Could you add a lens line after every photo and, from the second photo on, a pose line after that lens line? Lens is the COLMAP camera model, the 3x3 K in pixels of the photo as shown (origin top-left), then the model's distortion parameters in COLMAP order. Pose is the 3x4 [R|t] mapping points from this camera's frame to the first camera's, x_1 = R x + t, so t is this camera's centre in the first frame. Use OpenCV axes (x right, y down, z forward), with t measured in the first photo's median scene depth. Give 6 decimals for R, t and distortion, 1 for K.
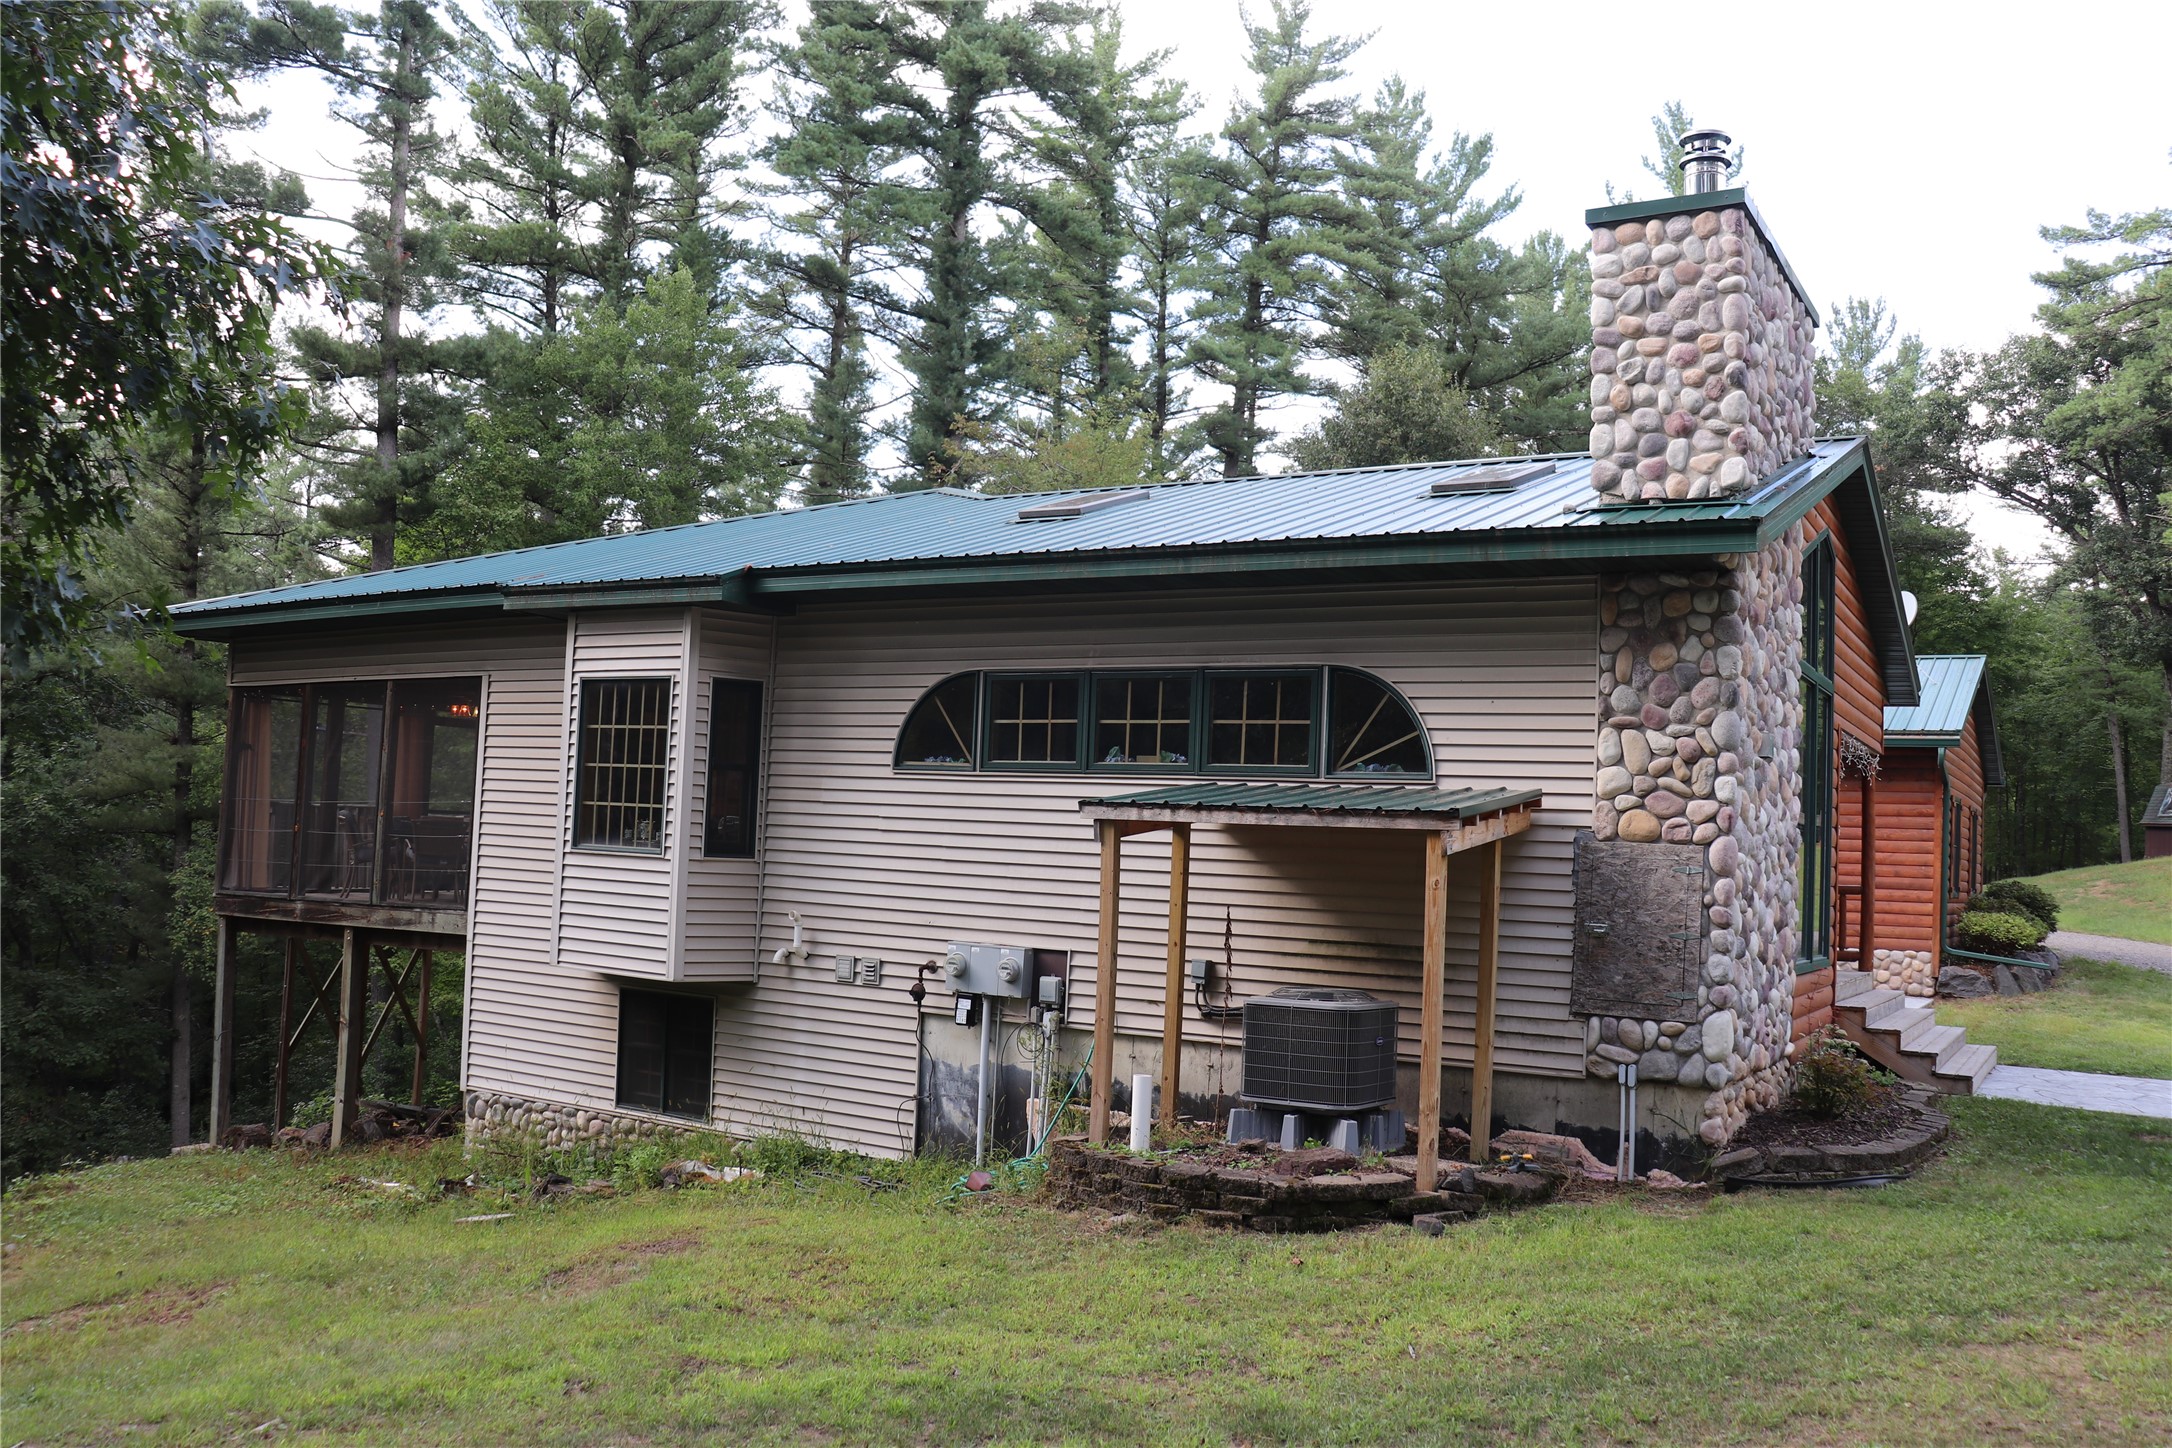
lens RADIAL K [[1806.0, 0, 1041.4], [0, 1806.0, 729.8], [0, 0, 1]] dist [-0.175864, 0.147230]
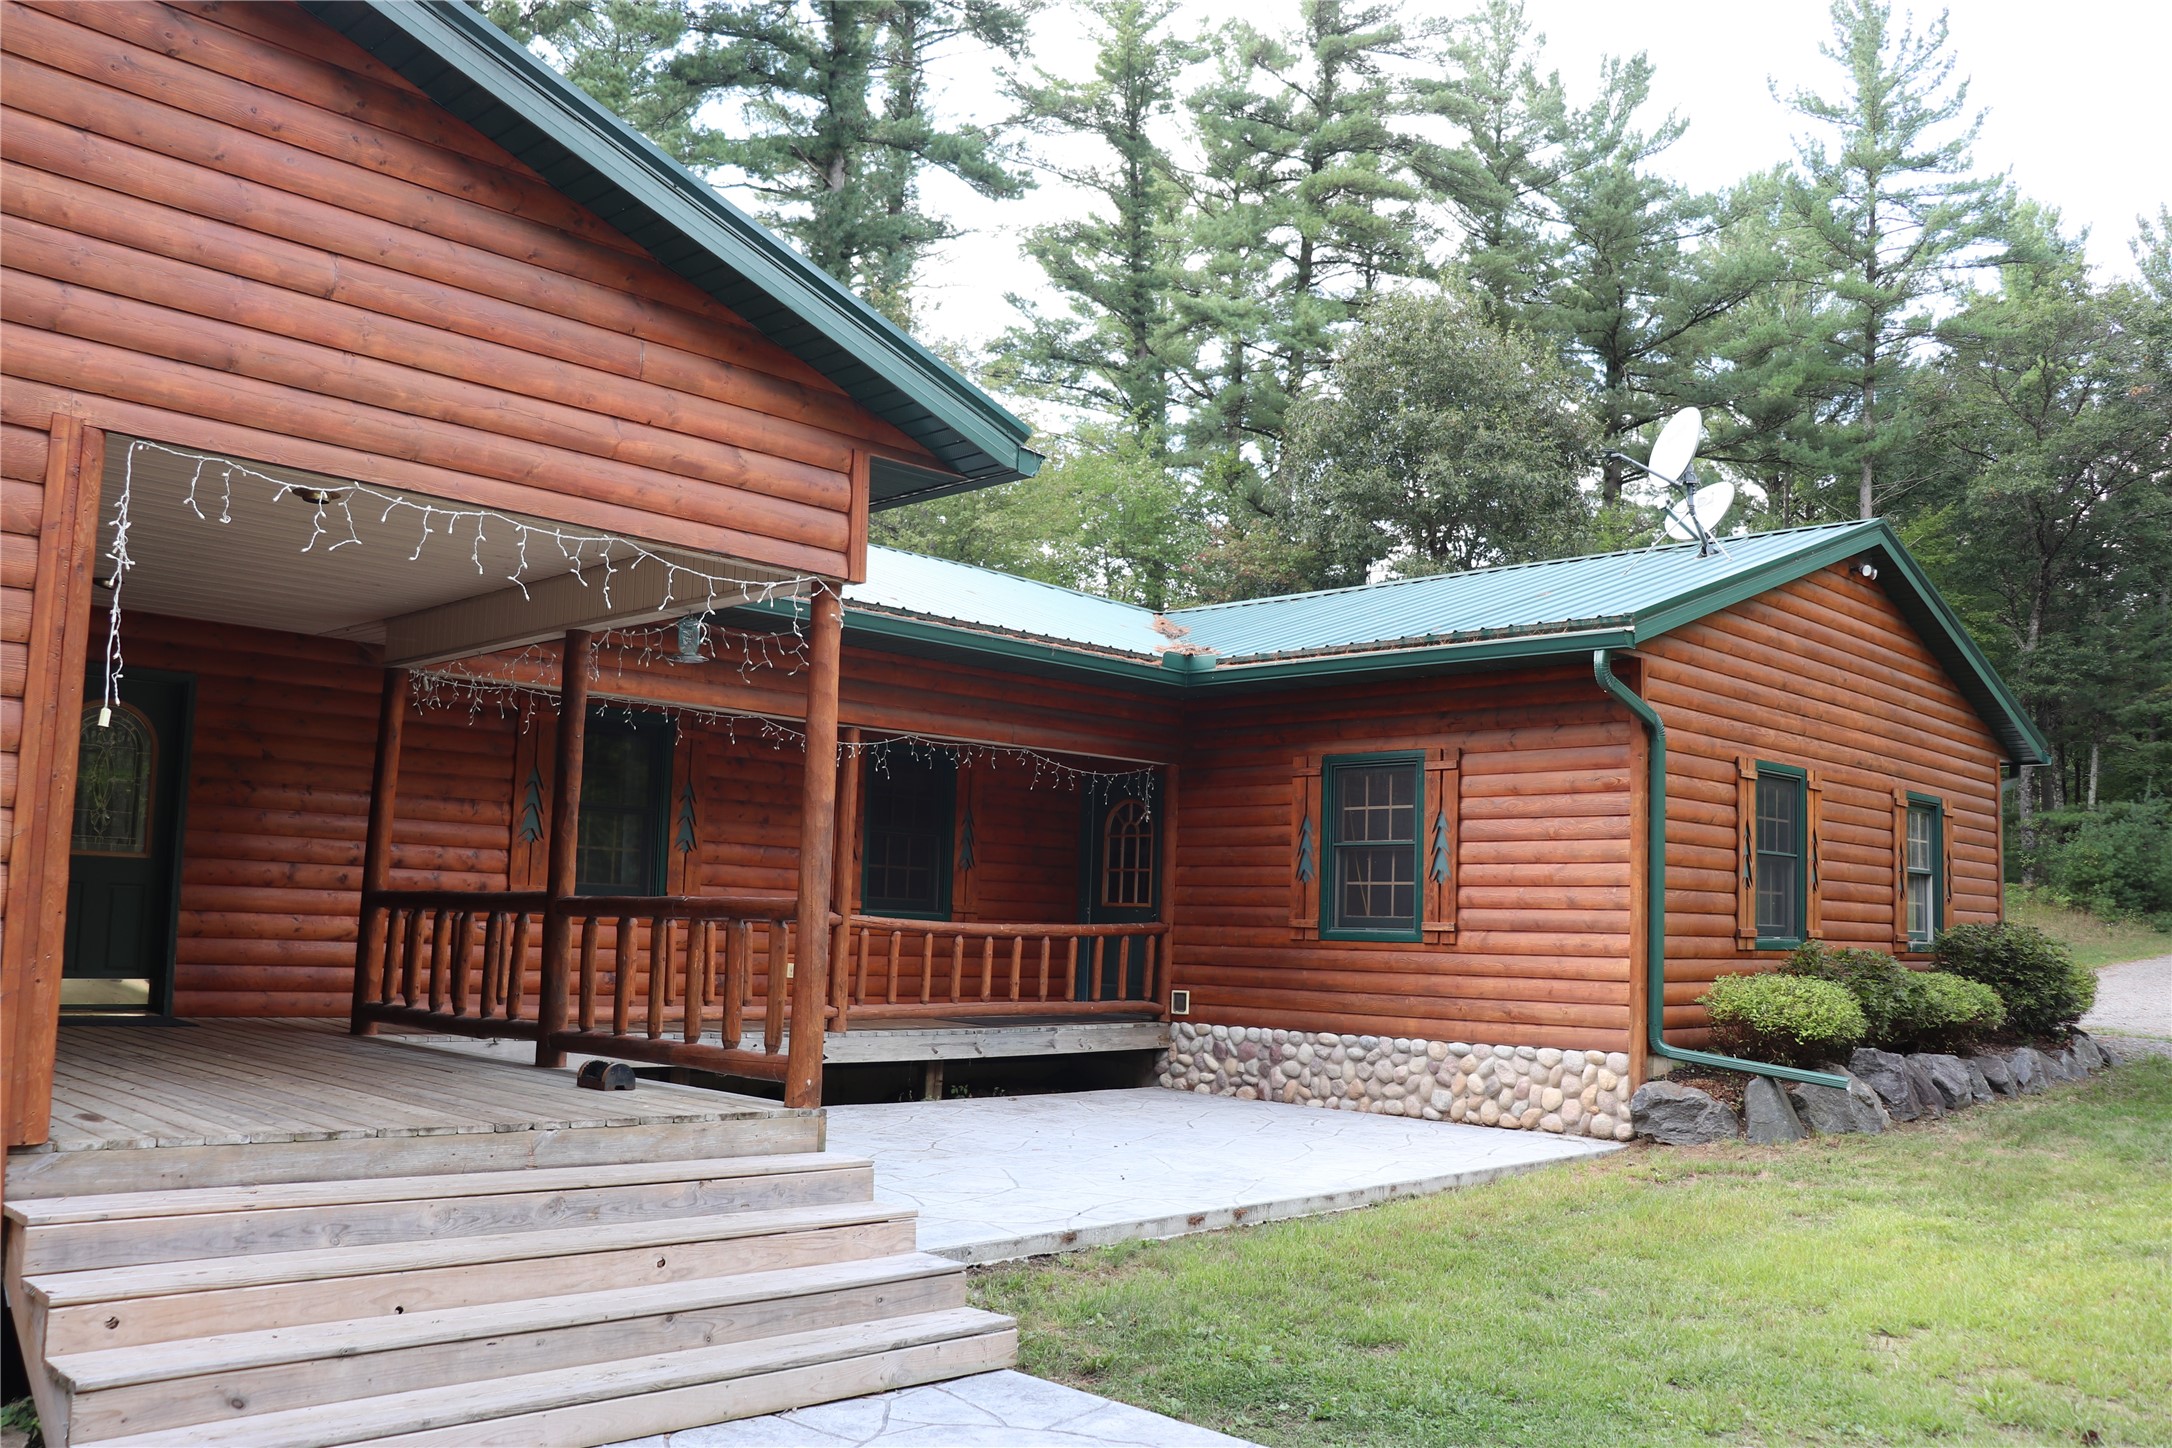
lens RADIAL K [[1806.0, 0, 1041.4], [0, 1806.0, 729.8], [0, 0, 1]] dist [-0.175864, 0.147230]
pose [[0.969875, -0.035915, -0.240941, 0.469888], [0.022696, 0.998092, -0.057417, 0.058000], [0.242543, 0.050219, 0.968840, 0.444124]]
